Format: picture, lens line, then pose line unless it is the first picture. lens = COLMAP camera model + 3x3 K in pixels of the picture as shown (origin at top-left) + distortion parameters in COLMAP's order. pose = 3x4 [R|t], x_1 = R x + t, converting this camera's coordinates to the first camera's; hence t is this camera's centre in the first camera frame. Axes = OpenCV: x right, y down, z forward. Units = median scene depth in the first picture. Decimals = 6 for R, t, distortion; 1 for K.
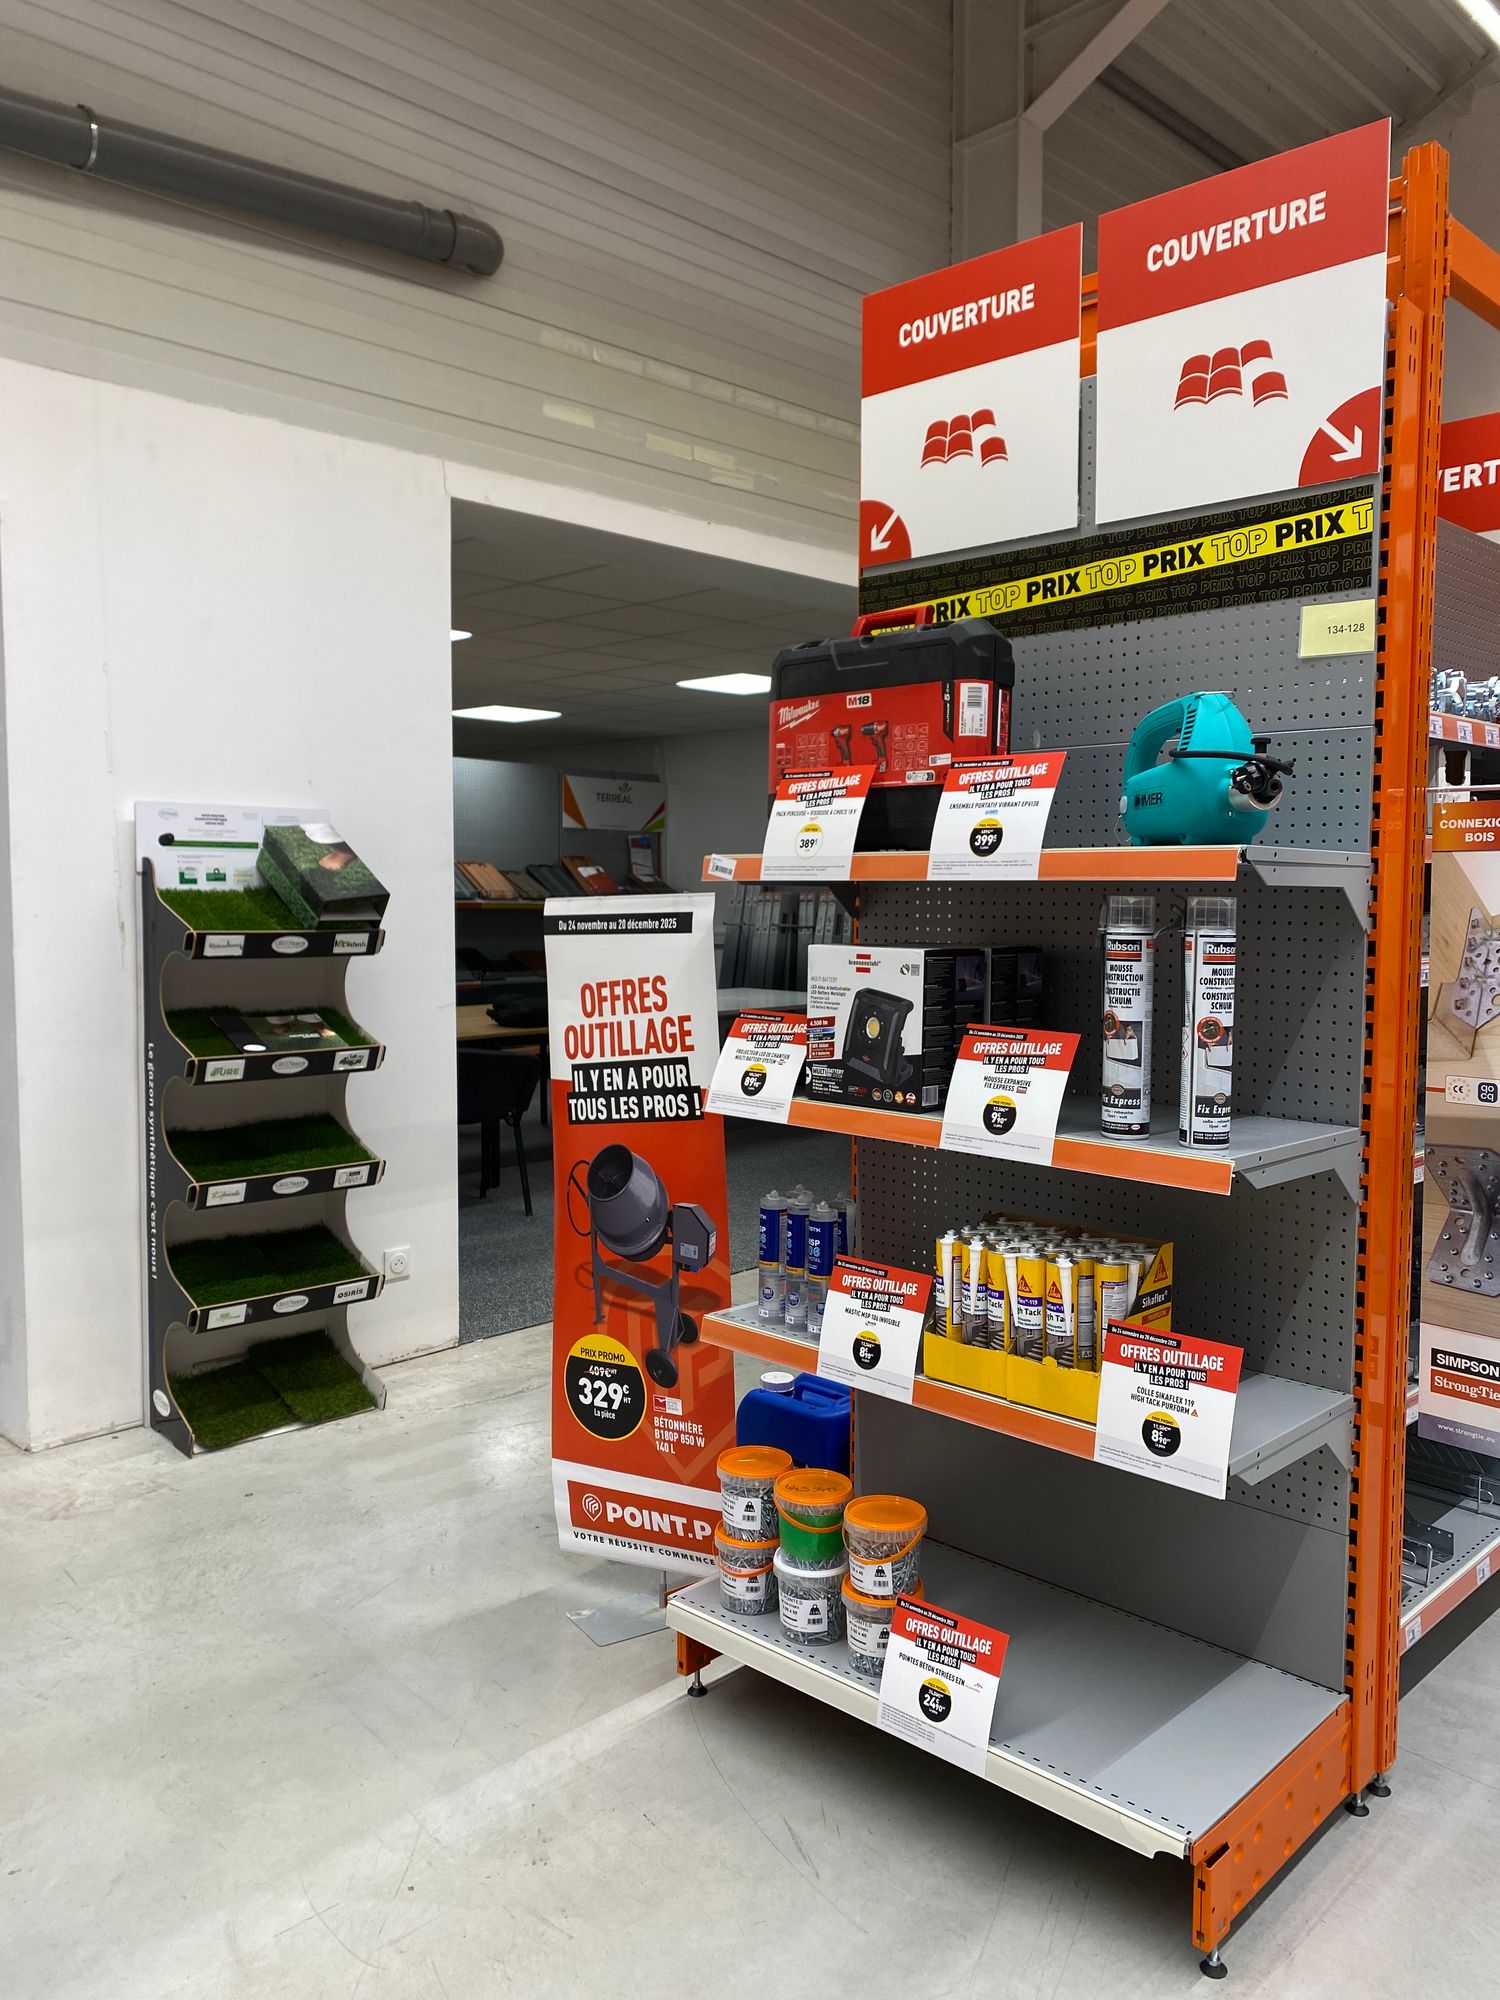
lens RADIAL K [[1528.1, 0, 750.9], [0, 1528.1, 991.0], [0, 0, 1]] dist [0.013996, 0.008890]
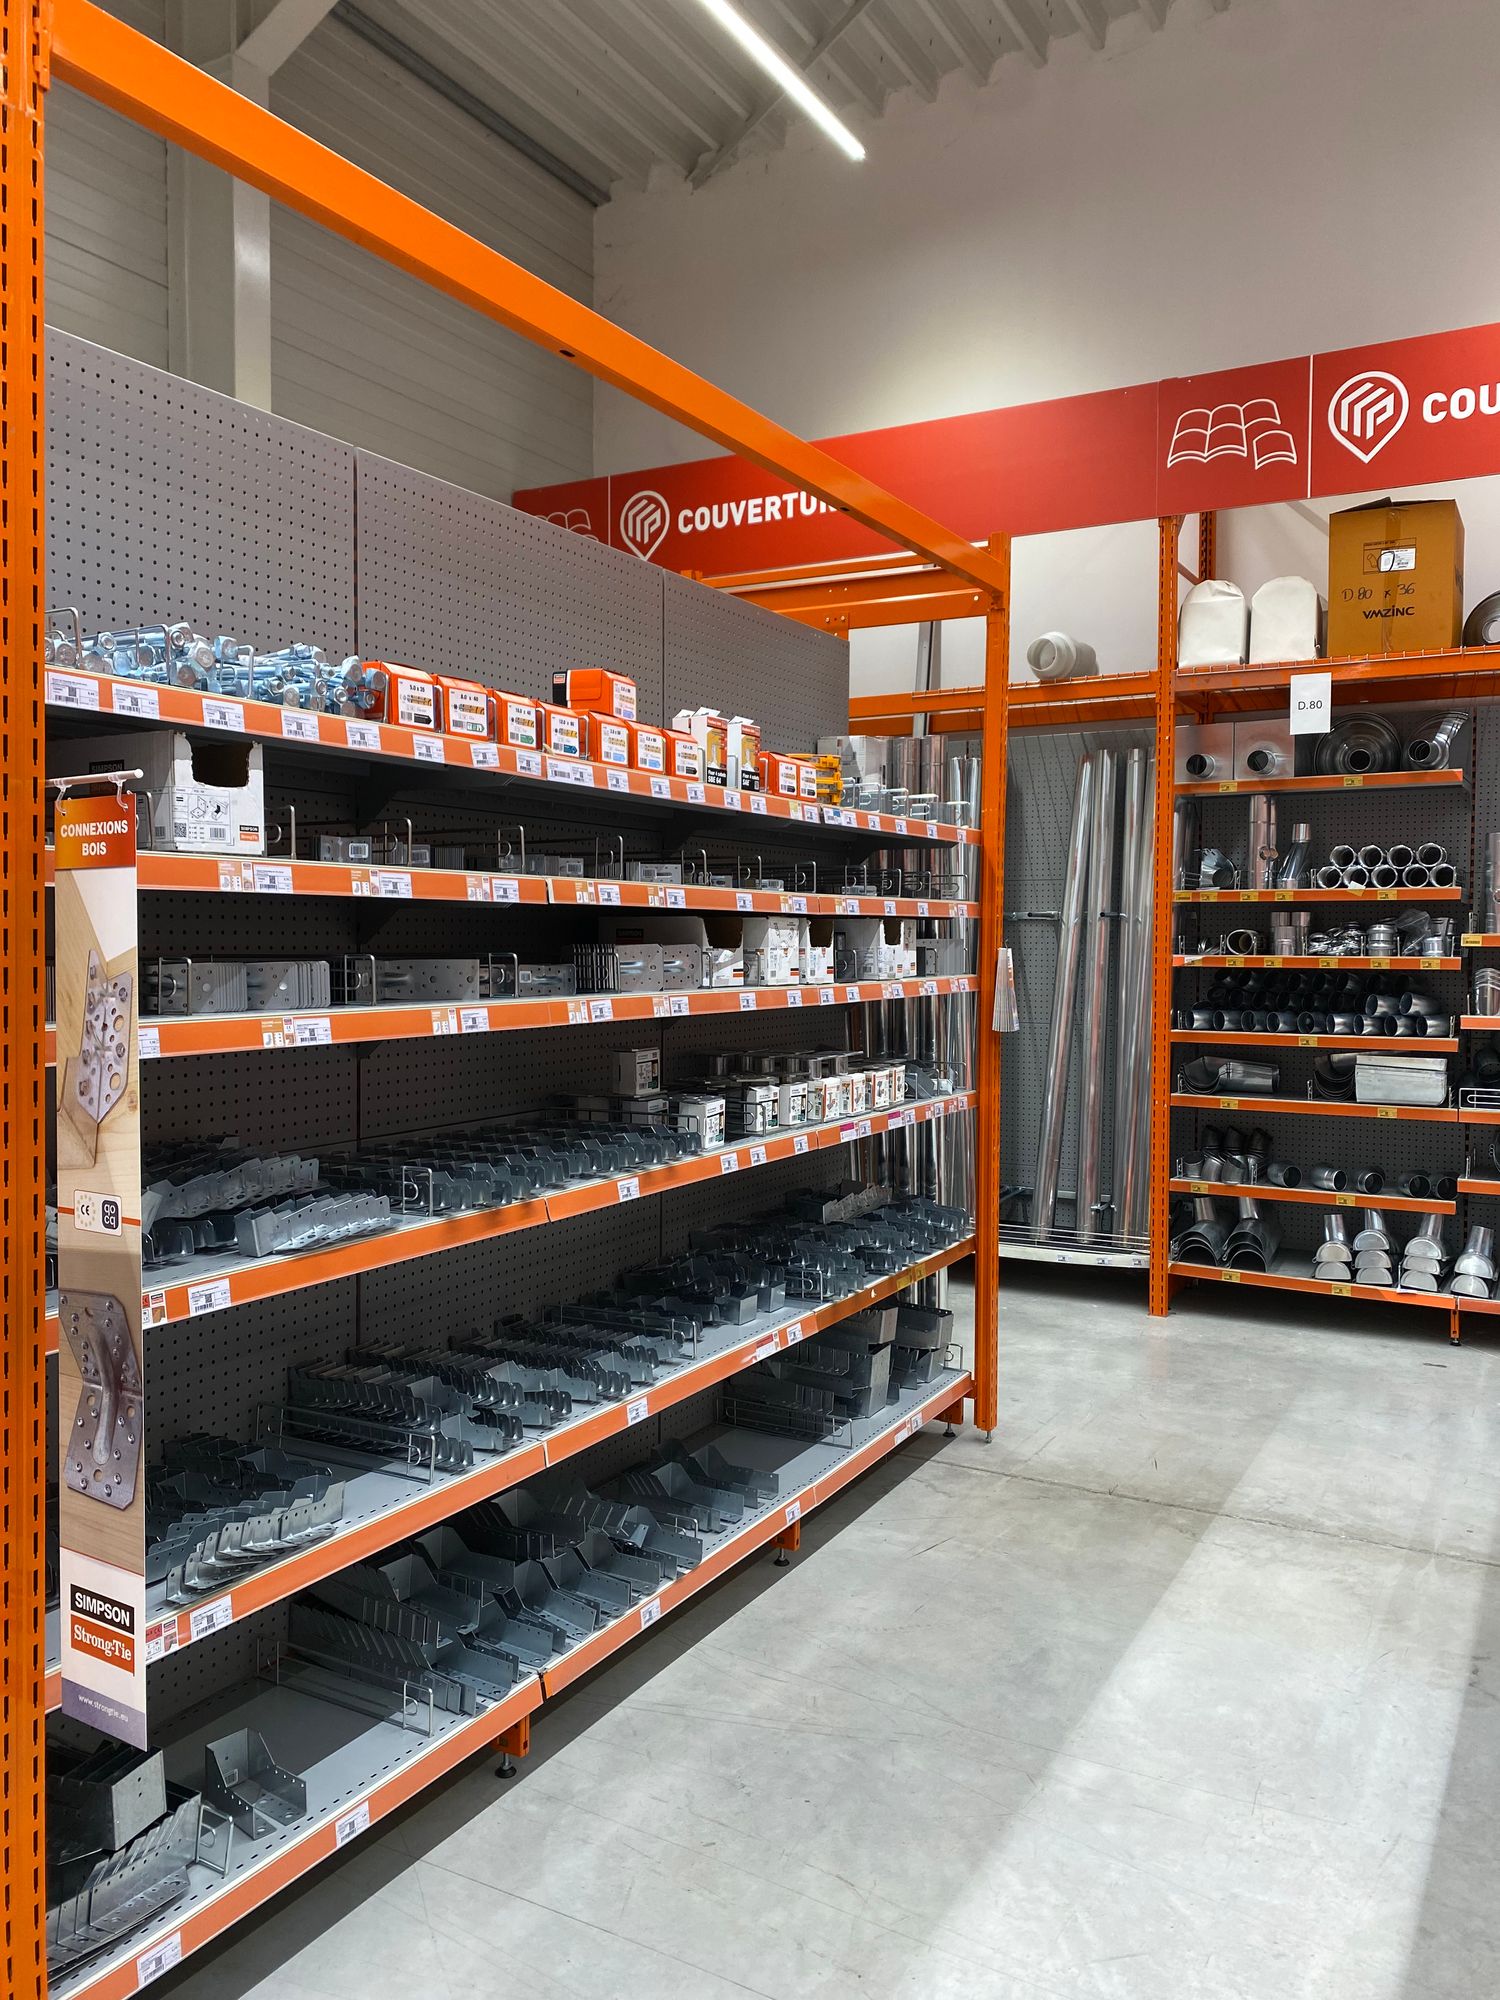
lens RADIAL K [[1528.1, 0, 760.7], [0, 1528.1, 999.1], [0, 0, 1]] dist [0.013996, 0.008890]
pose [[0.963809, -0.013850, 0.266233, 0.571915], [0.021579, 0.999426, -0.026125, -0.006957], [-0.265719, 0.030925, 0.963554, 0.243393]]
